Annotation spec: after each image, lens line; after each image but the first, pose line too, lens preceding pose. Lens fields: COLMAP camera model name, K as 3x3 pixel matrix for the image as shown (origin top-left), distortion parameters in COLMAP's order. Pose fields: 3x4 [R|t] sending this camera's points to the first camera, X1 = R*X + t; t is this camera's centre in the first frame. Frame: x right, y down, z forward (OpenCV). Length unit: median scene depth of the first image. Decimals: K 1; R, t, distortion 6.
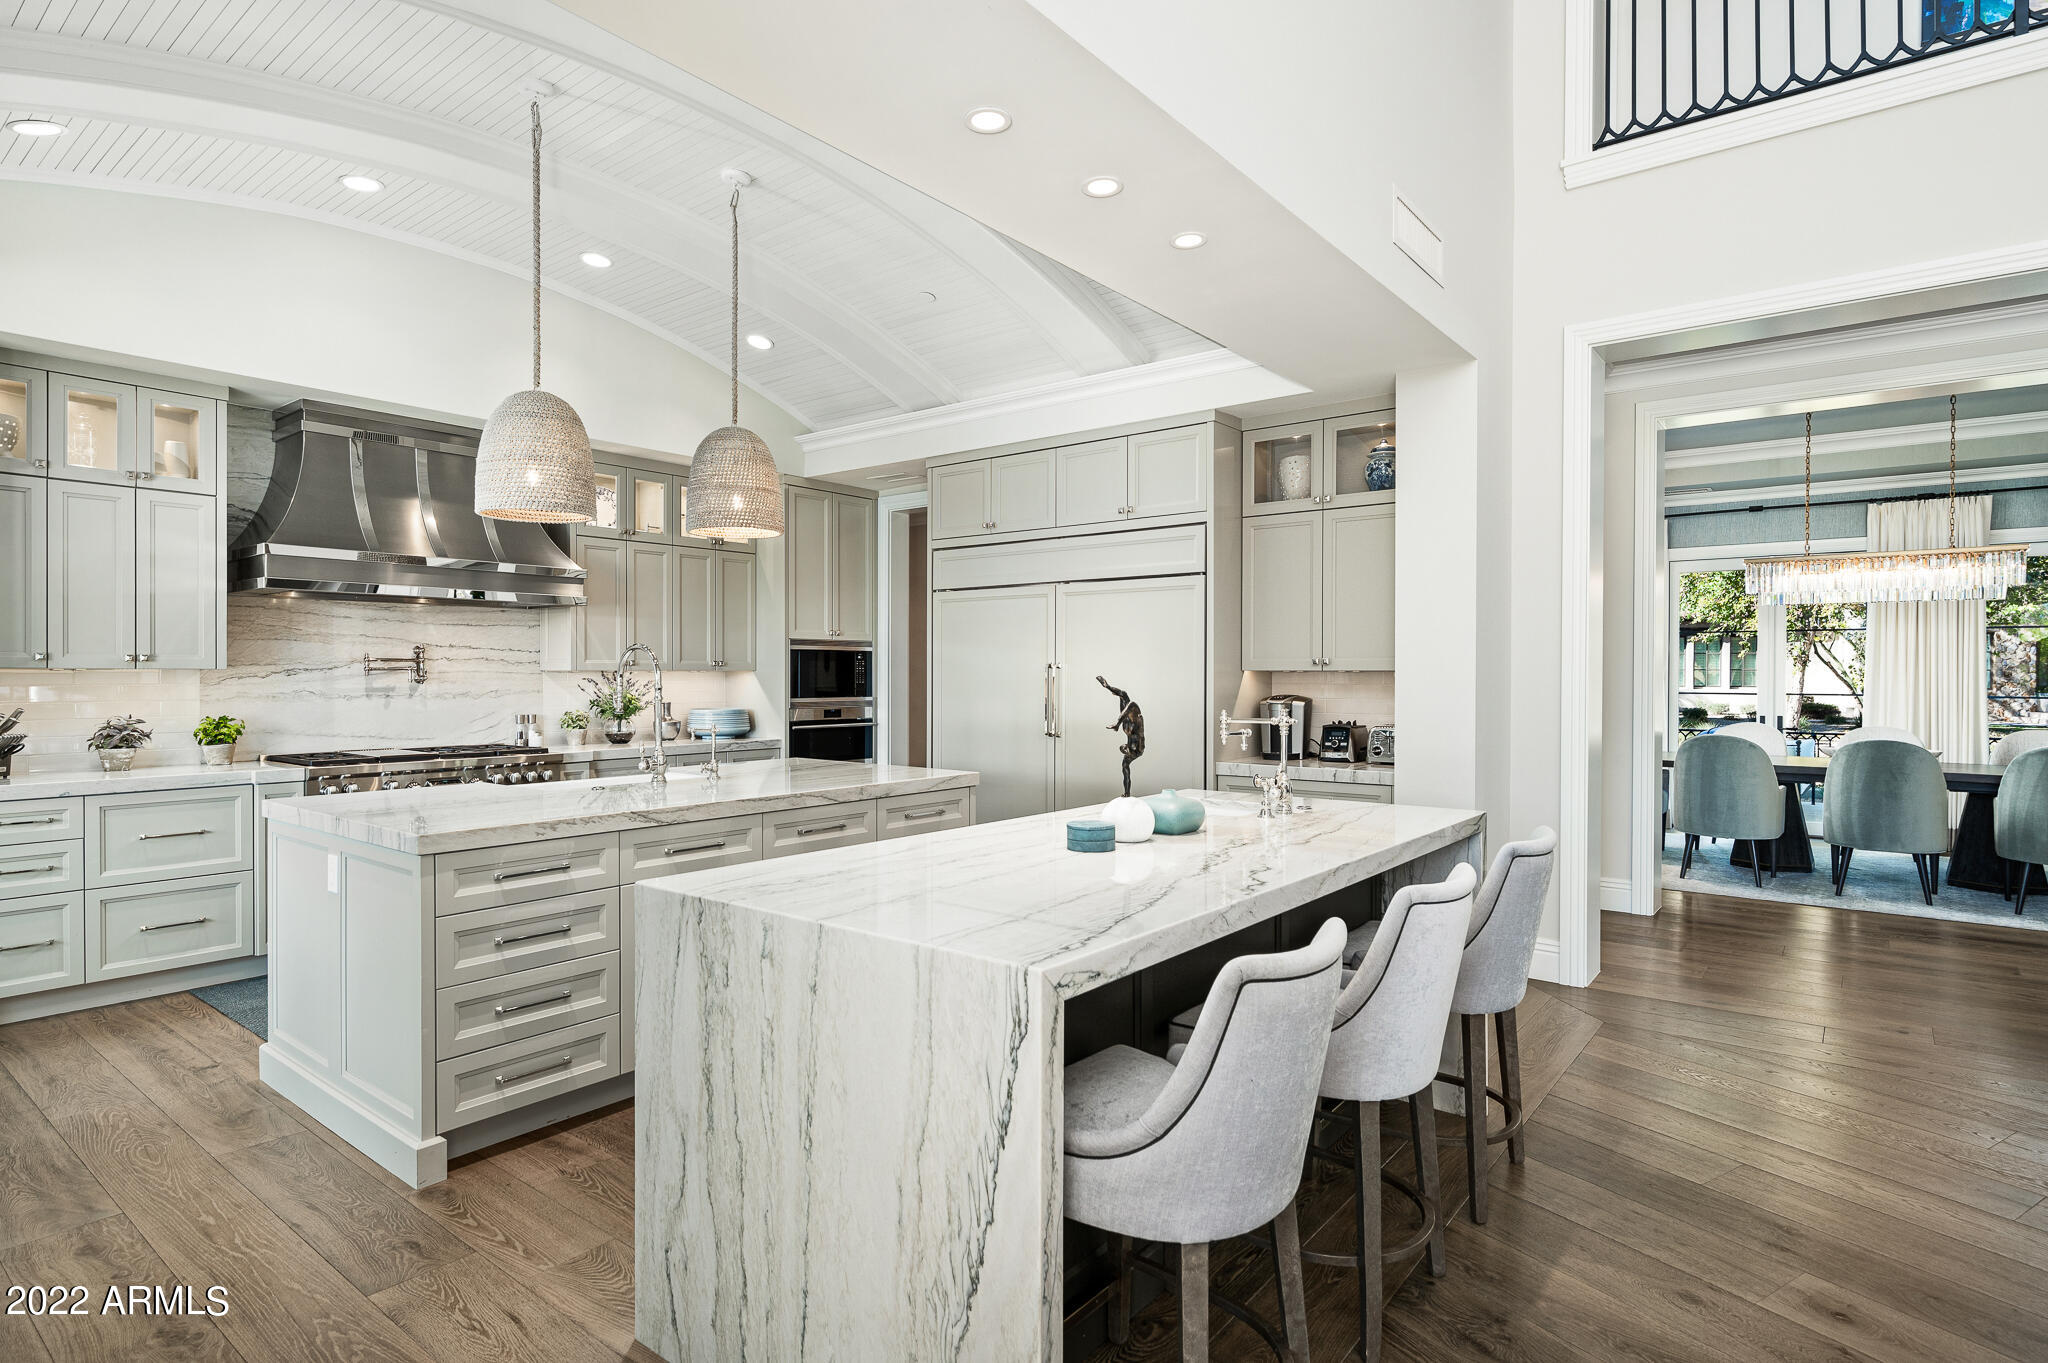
lens RADIAL K [[1050.6, 0, 1024.0], [0, 1050.6, 681.5], [0, 0, 1]] dist [-0.000372, 0.000365]
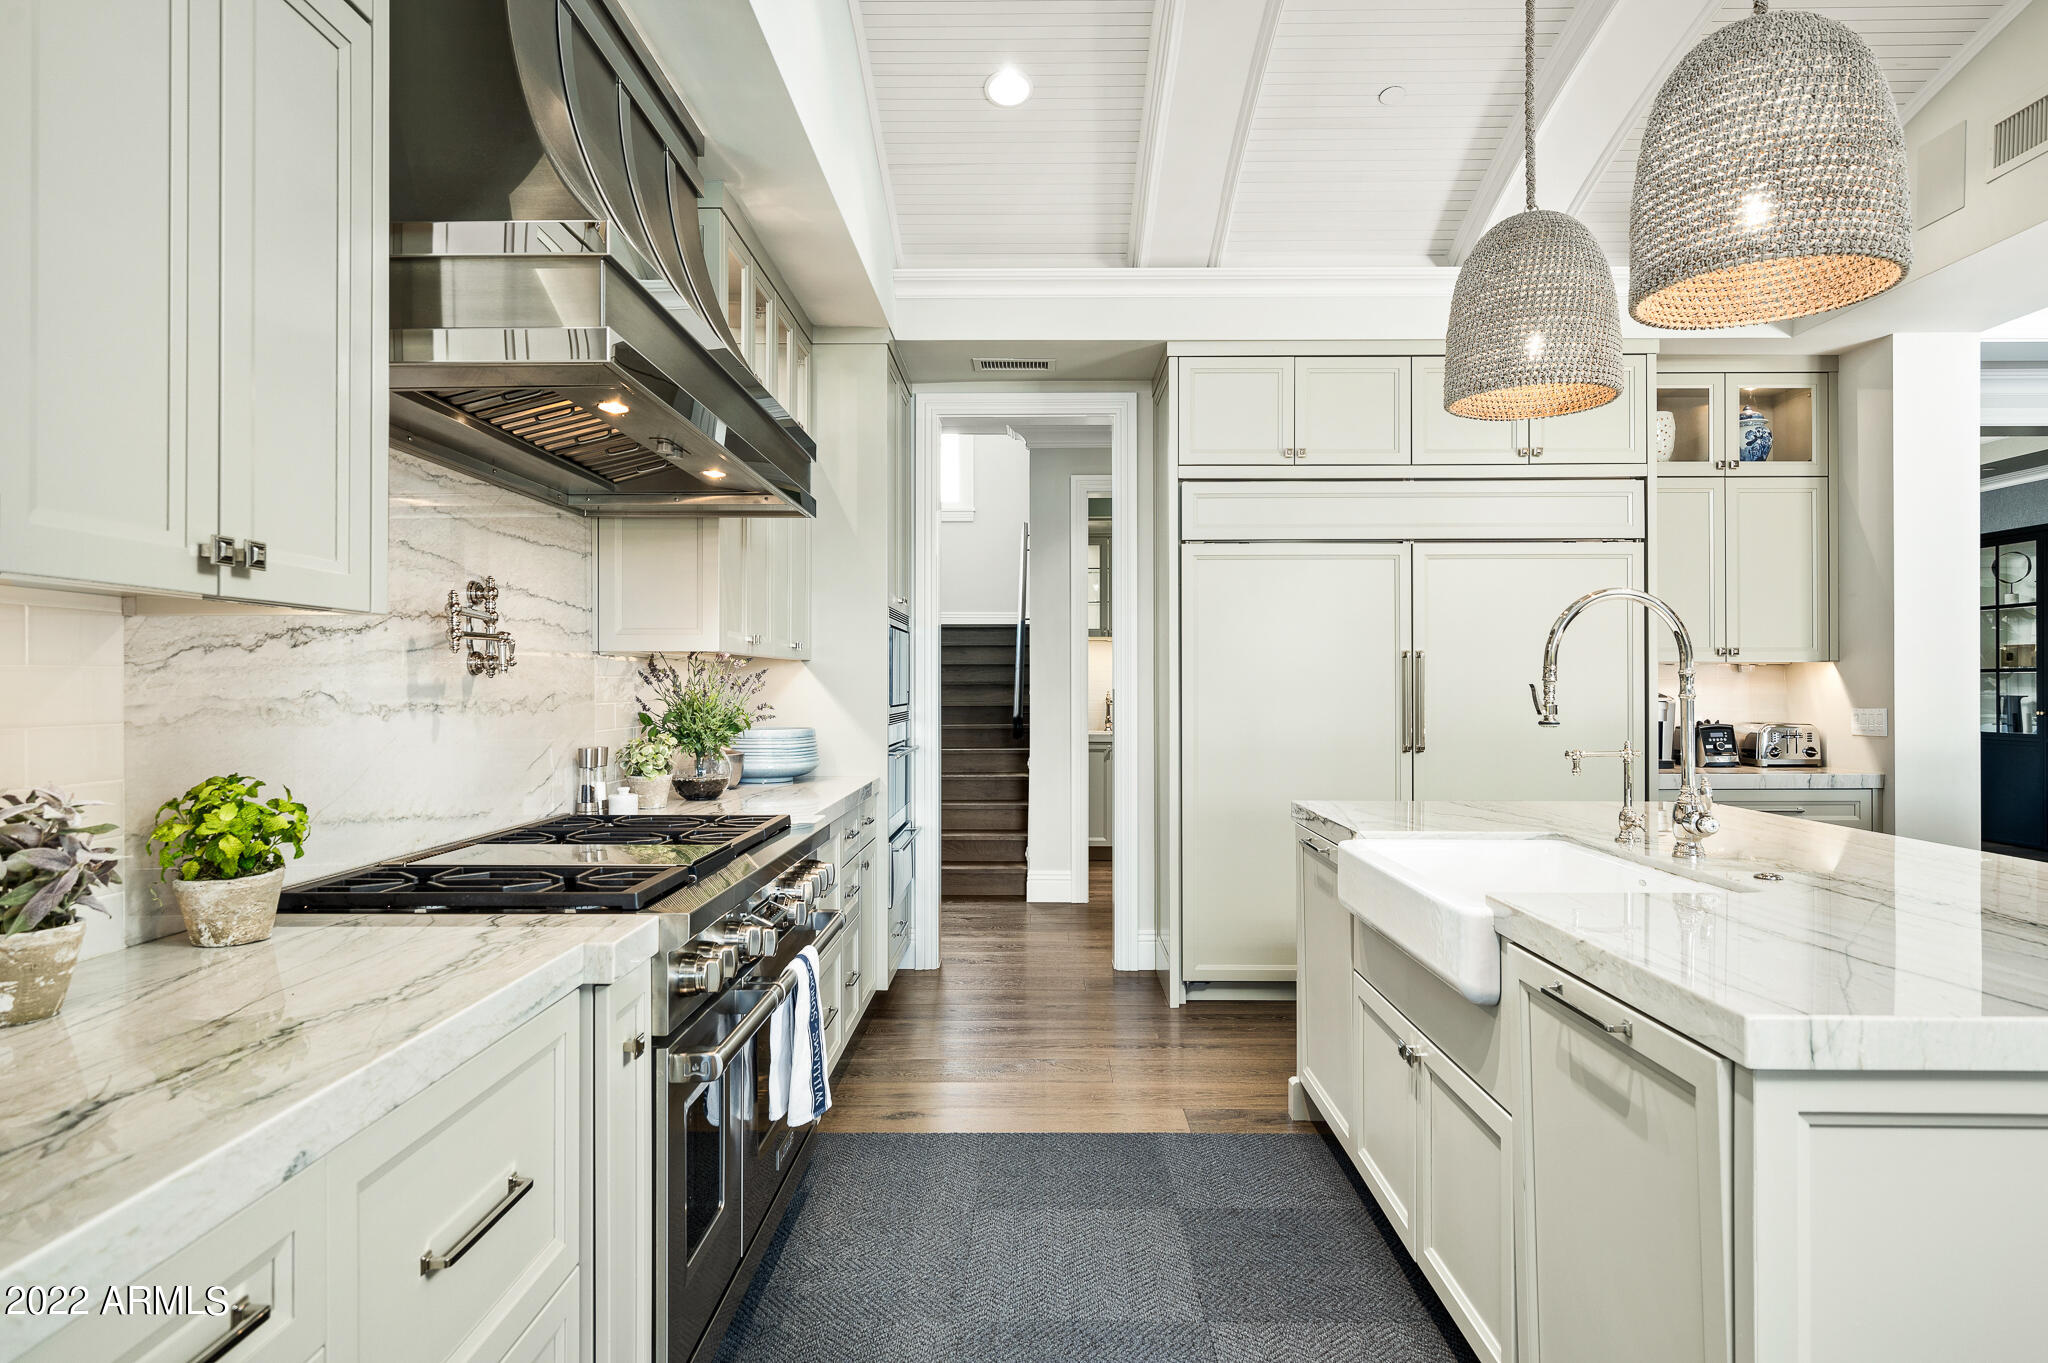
lens RADIAL K [[1173.2, 0, 1024.0], [0, 1173.2, 681.5], [0, 0, 1]] dist [-0.000486, 0.000084]
pose [[0.790253, 0.000028, 0.612781, -0.783233], [0.007251, 0.999930, -0.009397, 0.011243], [-0.612738, 0.011869, 0.790197, 0.598872]]
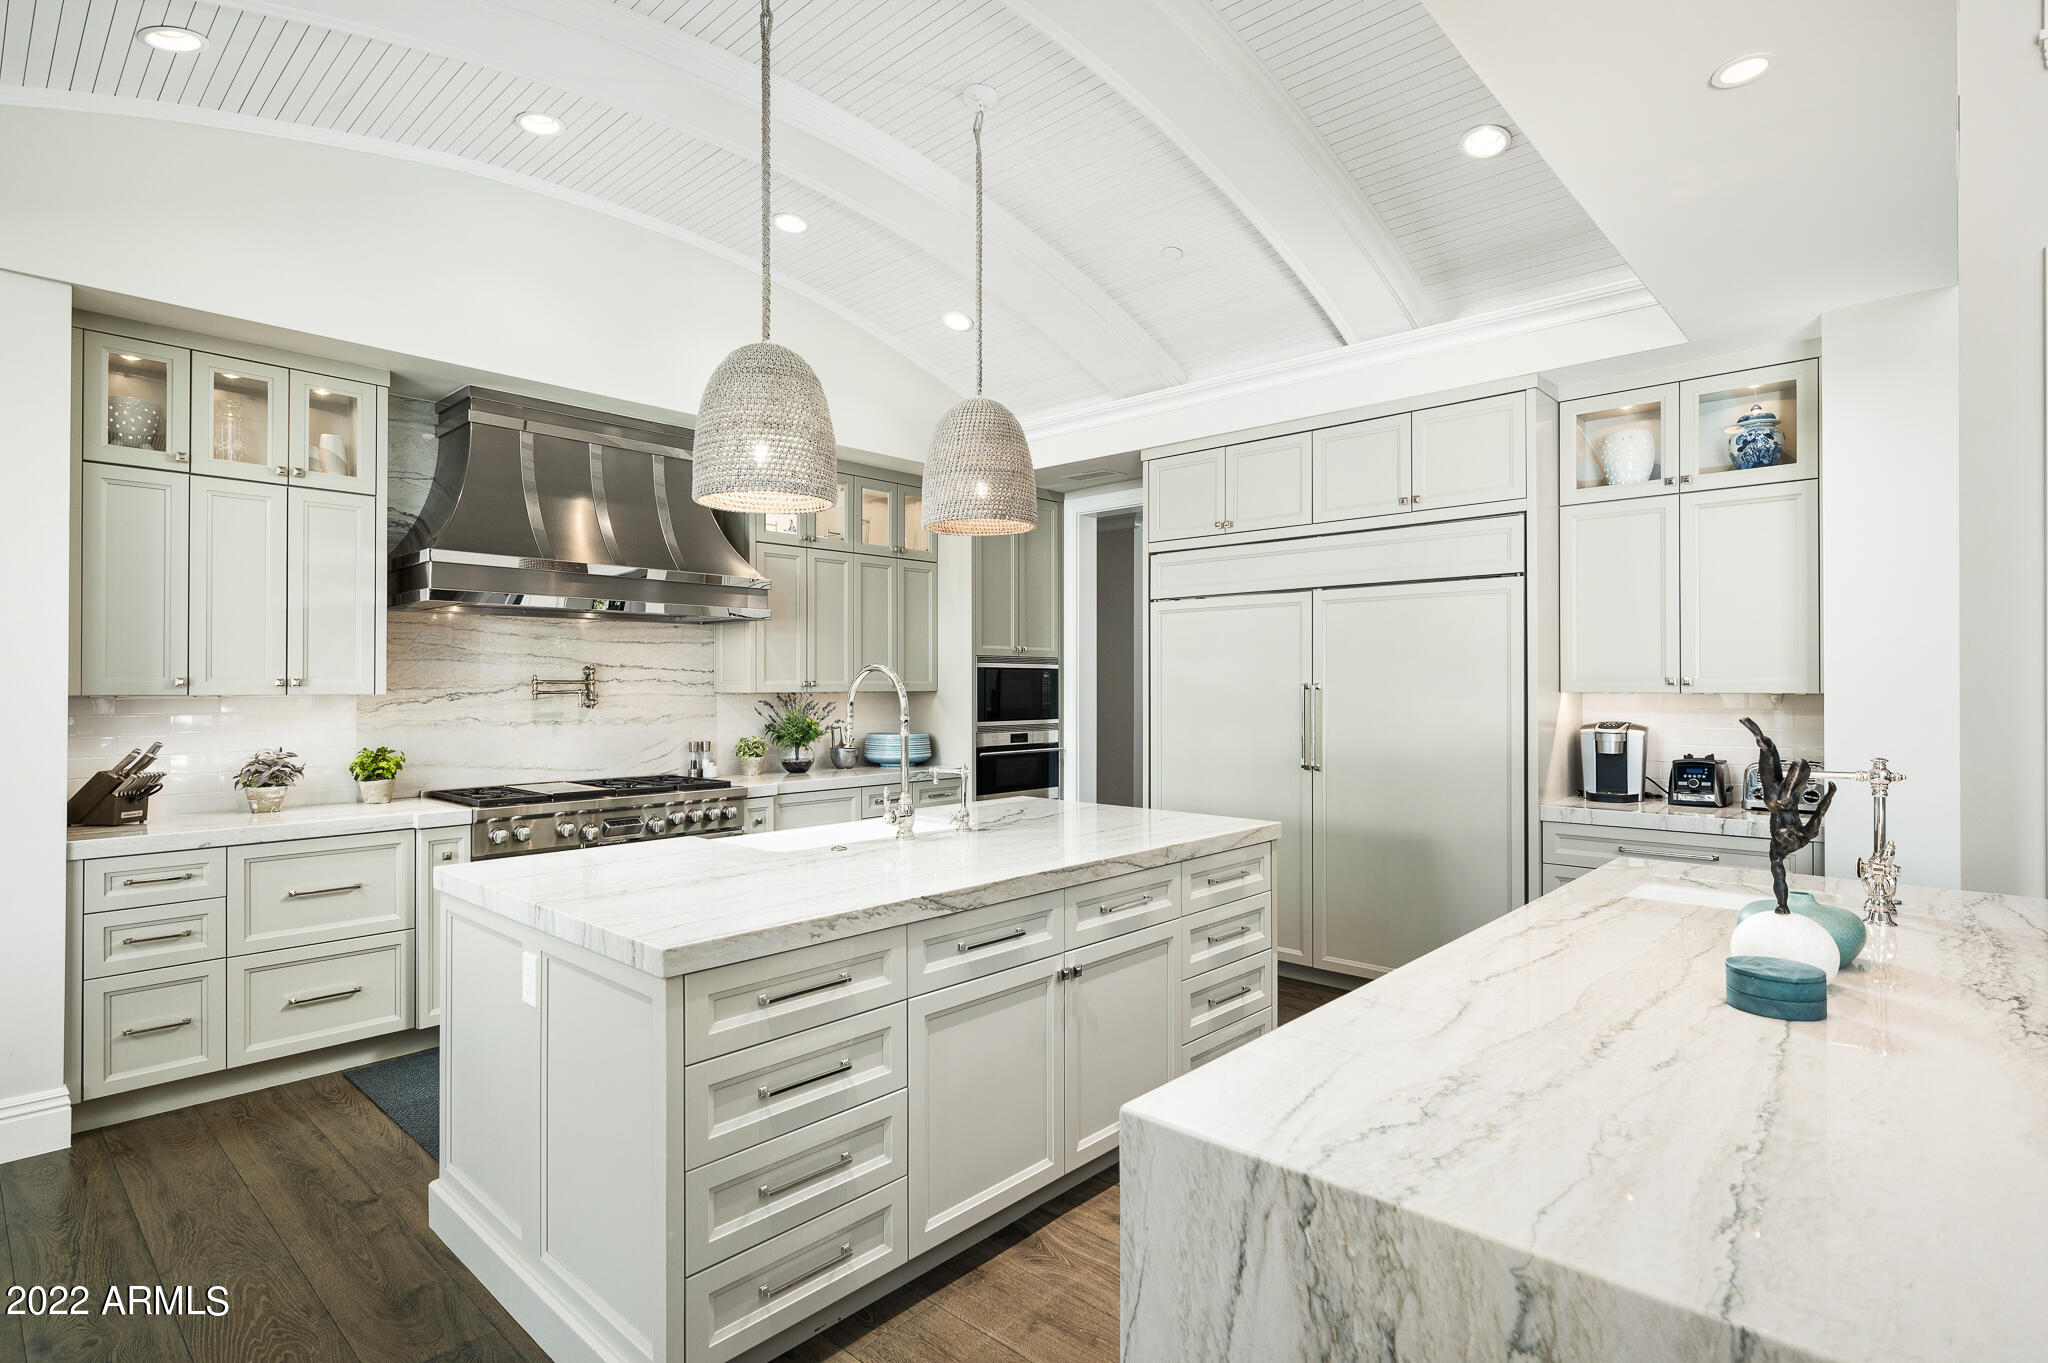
lens RADIAL K [[997.4, 0, 1024.0], [0, 997.4, 681.5], [0, 0, 1]] dist [-0.000079, 0.001075]
pose [[0.997373, -0.002858, -0.072374, -0.165988], [0.001985, 0.999924, -0.012136, -0.011004], [0.072403, 0.011961, 0.997304, 0.206266]]
